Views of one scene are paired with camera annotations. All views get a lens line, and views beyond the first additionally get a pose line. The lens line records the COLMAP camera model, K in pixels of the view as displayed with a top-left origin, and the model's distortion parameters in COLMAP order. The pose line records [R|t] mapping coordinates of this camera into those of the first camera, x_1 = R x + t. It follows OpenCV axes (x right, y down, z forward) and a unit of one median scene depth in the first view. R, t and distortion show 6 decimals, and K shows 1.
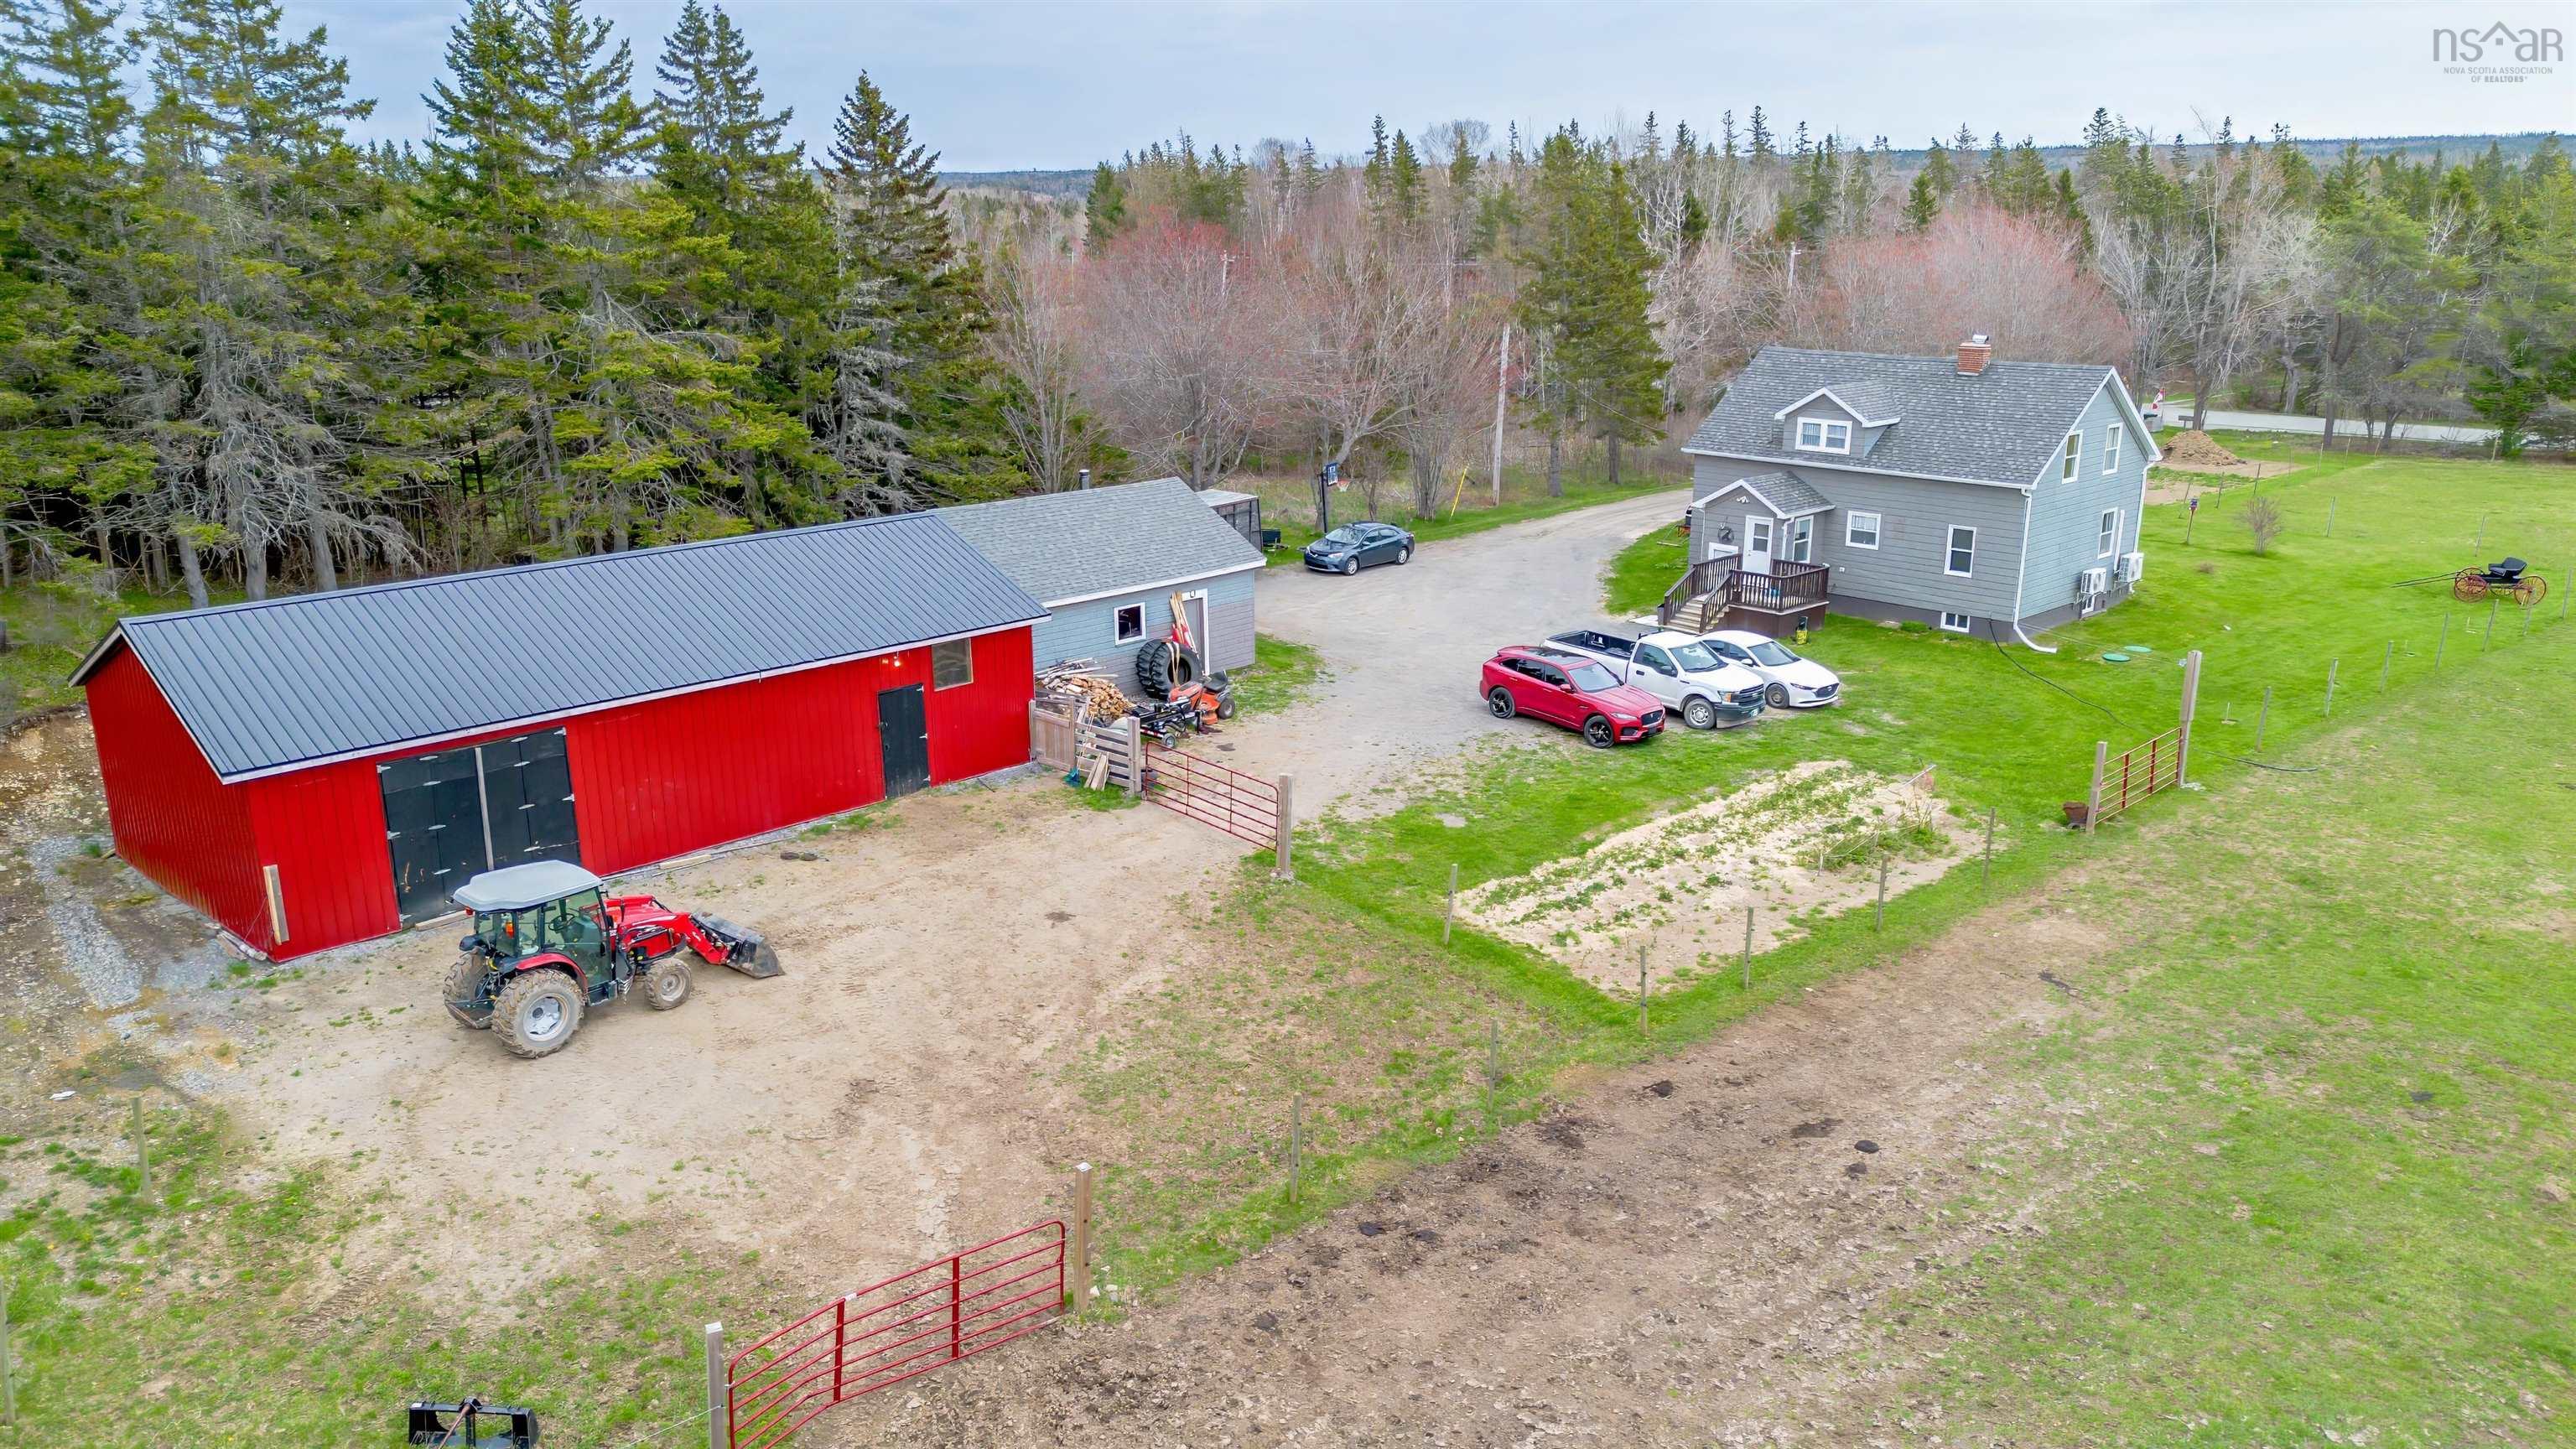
lens RADIAL K [[1809.3, 0, 1297.7], [0, 1809.3, 729.0], [0, 0, 1]] dist [0.082961, -0.081975]
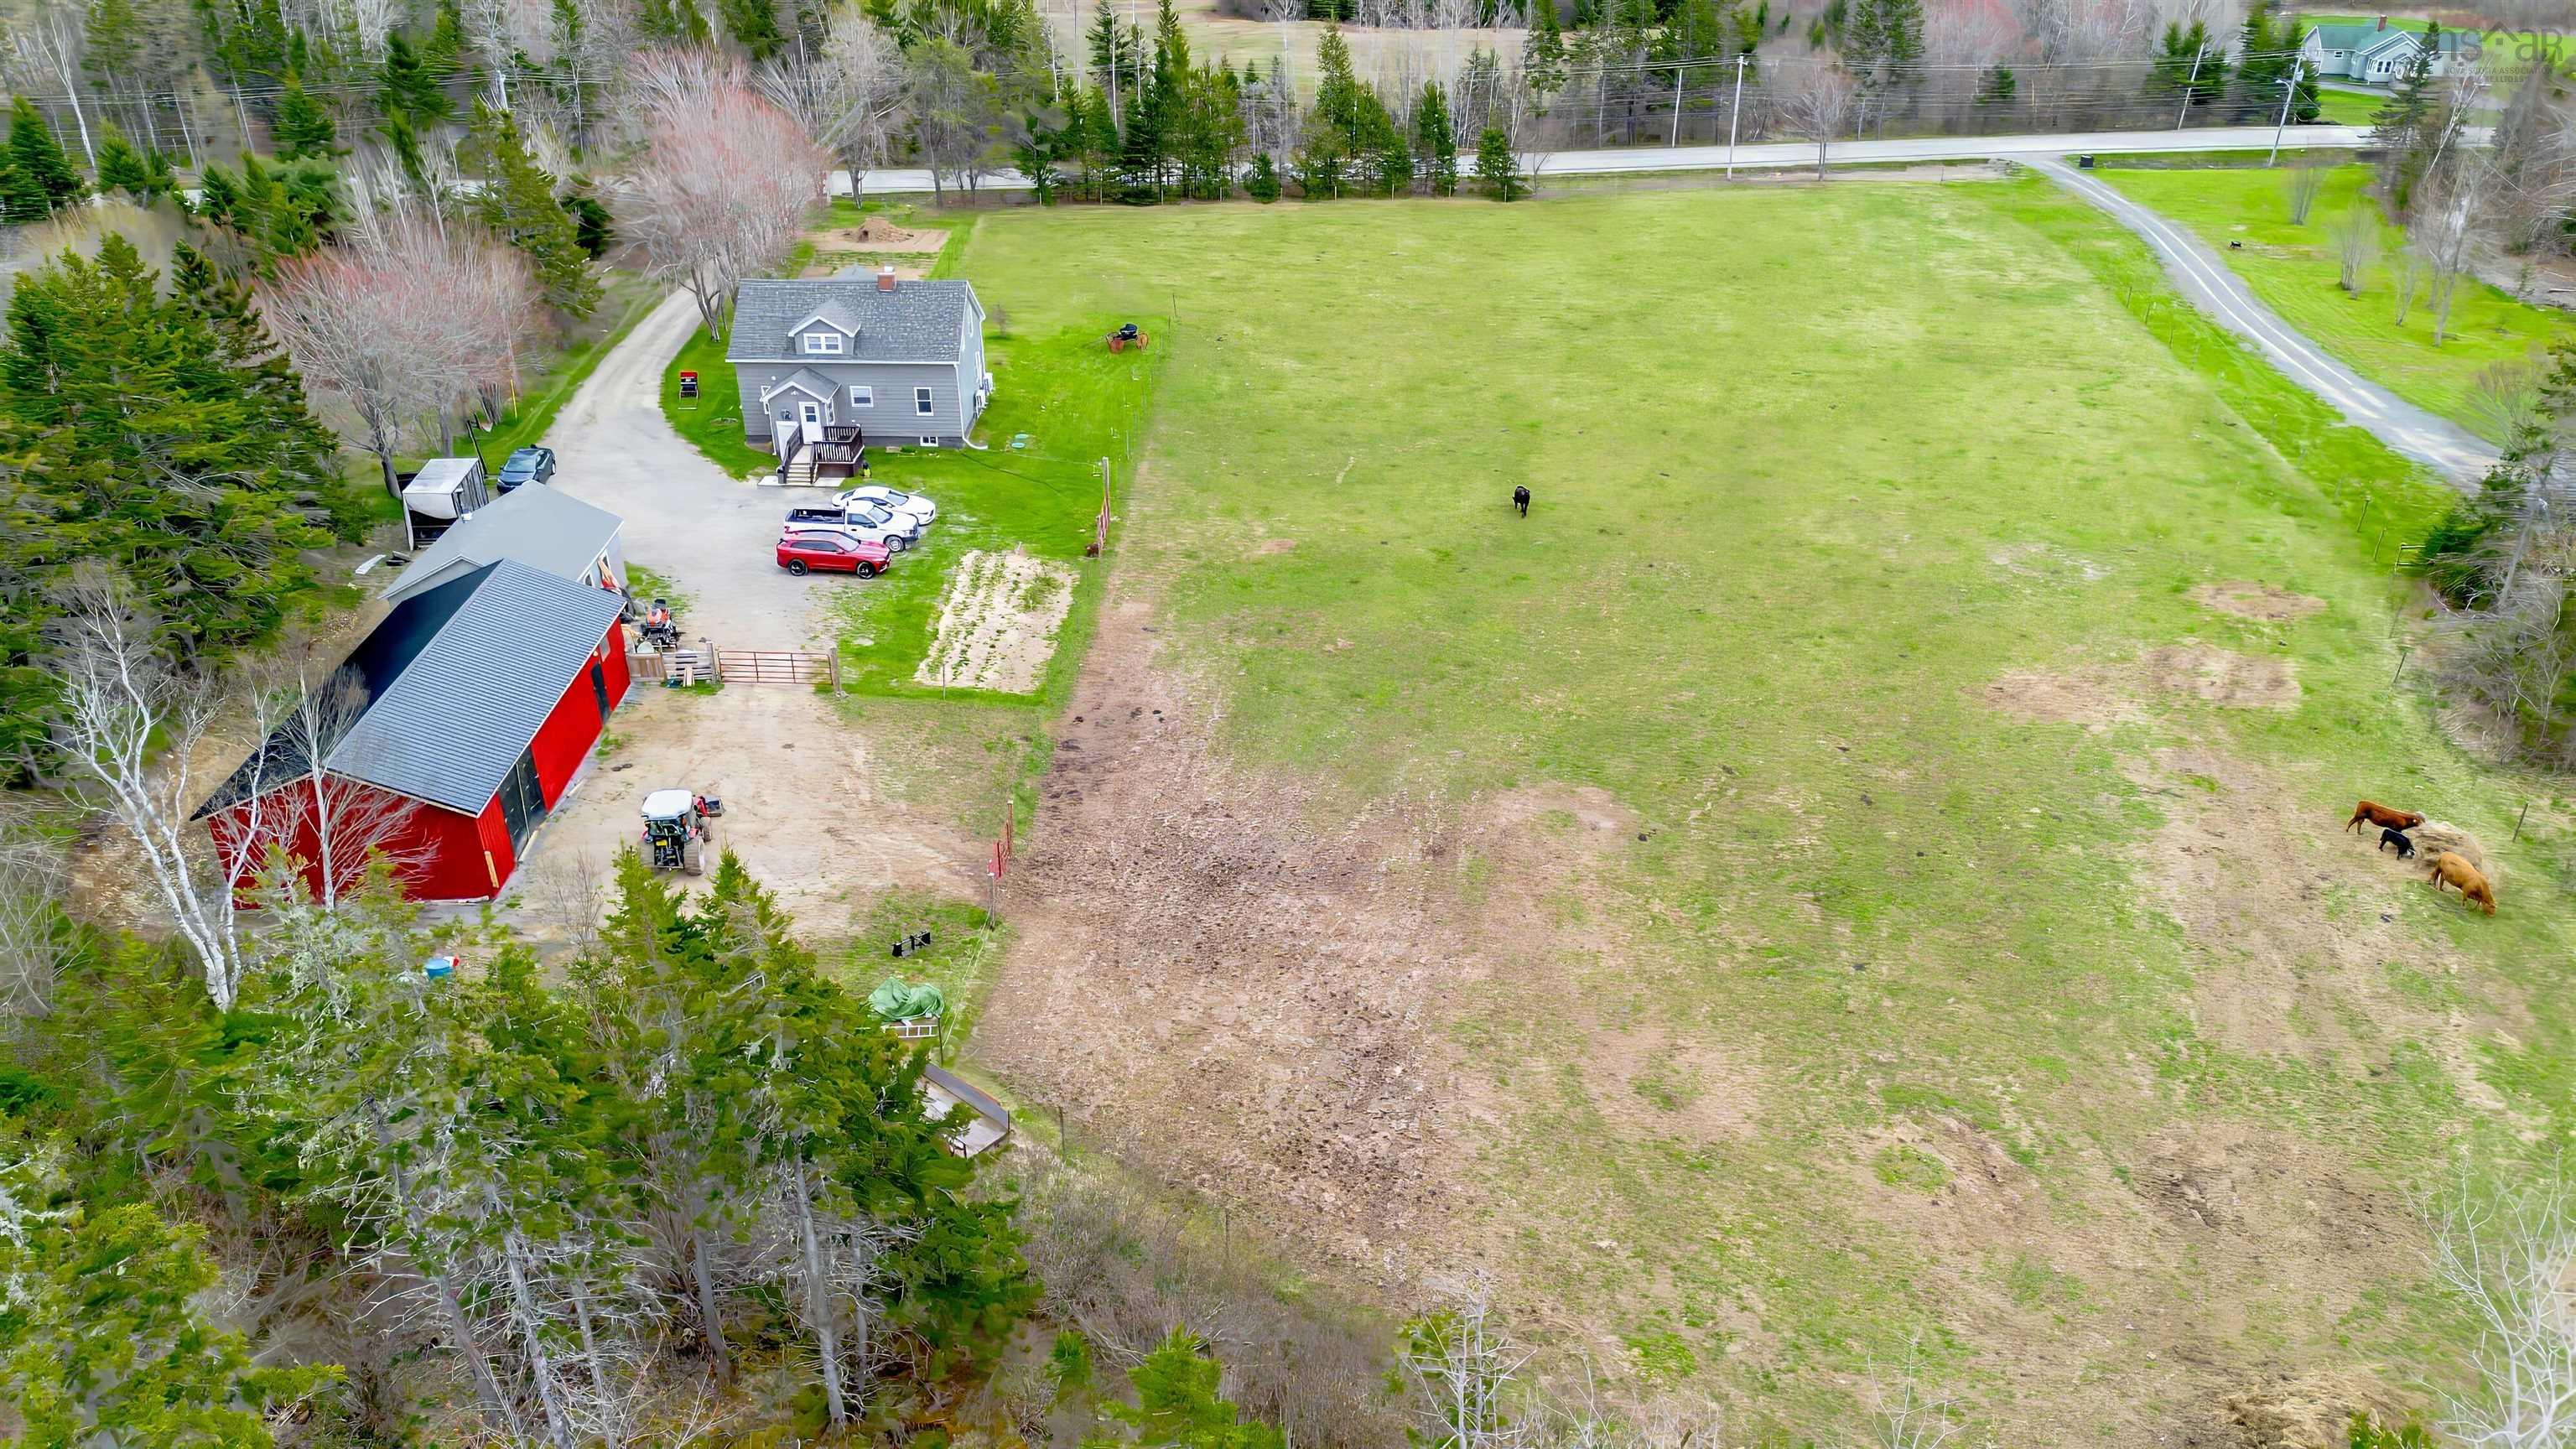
lens RADIAL K [[1809.3, 0, 1297.7], [0, 1809.3, 729.0], [0, 0, 1]] dist [0.082961, -0.081975]
pose [[0.691439, -0.338525, 0.638210, -0.583701], [0.199905, 0.938576, 0.281271, -0.213102], [-0.694226, -0.066900, 0.716641, -0.495631]]
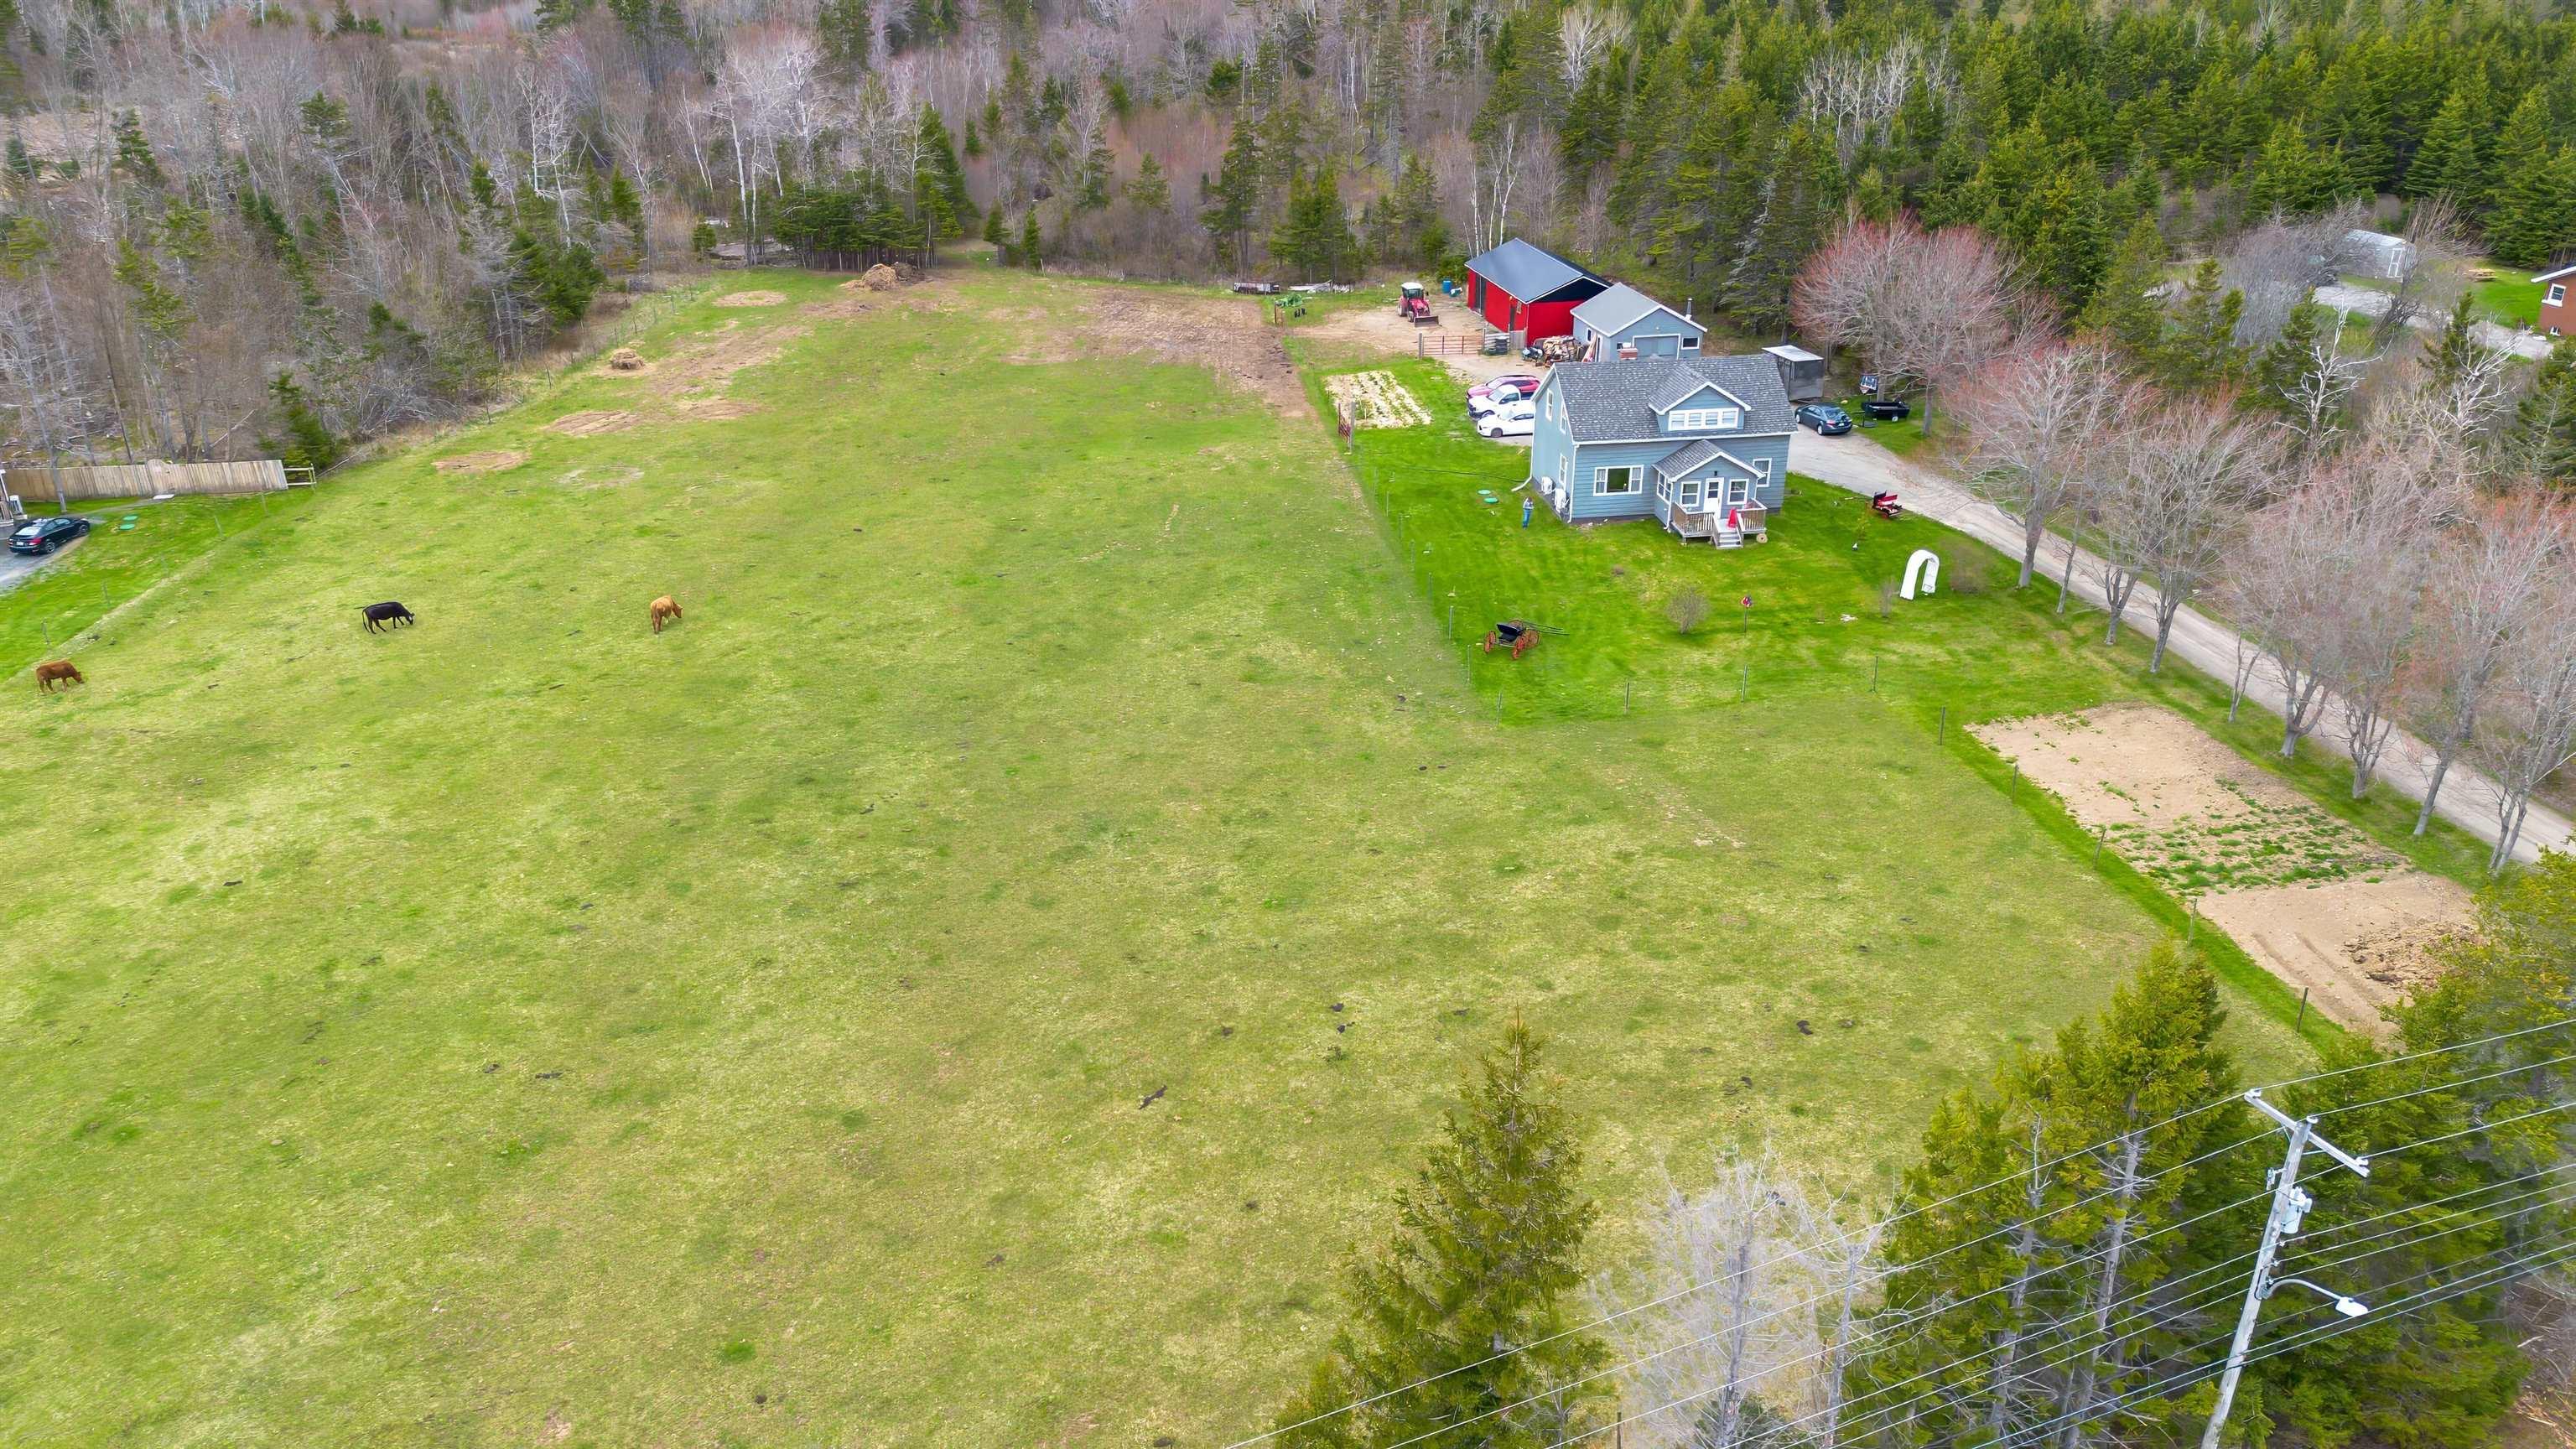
lens RADIAL K [[1783.9, 0, 1299.8], [0, 1783.9, 769.3], [0, 0, 1]] dist [0.078989, -0.076938]
pose [[-0.575480, 0.353859, -0.737297, 1.905428], [-0.226313, 0.797431, 0.559363, -0.759105], [0.785879, 0.488762, -0.378822, 1.579362]]
